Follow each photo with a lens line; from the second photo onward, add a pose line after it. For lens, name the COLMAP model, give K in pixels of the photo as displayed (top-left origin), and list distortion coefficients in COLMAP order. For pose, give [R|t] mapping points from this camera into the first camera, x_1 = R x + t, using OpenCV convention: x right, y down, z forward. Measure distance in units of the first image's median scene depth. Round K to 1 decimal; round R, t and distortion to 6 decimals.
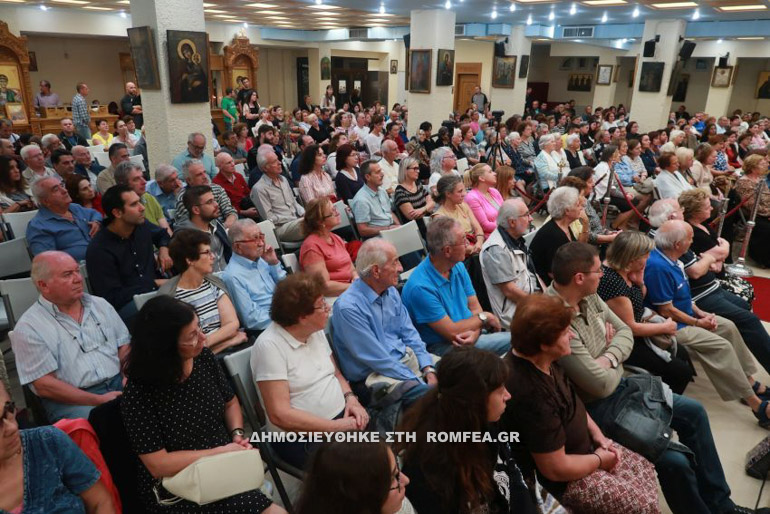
lens RADIAL K [[533.7, 0, 385.0], [0, 533.7, 257.0], [0, 0, 1]] dist [-0.016374, 0.000387]
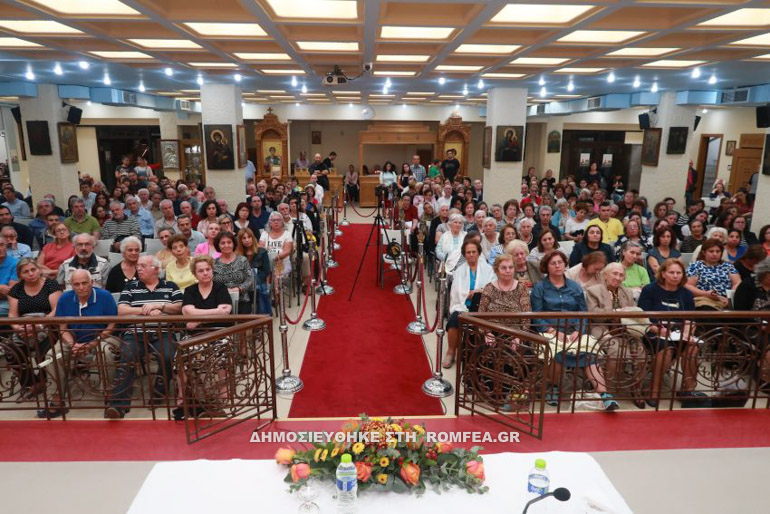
lens RADIAL K [[533.7, 0, 385.0], [0, 533.7, 257.0], [0, 0, 1]] dist [-0.016374, 0.000387]
pose [[0.653751, 0.159201, -0.739774, 0.556975], [-0.244038, 0.969741, -0.006971, -0.074779], [0.716279, 0.185090, 0.672819, 0.176141]]
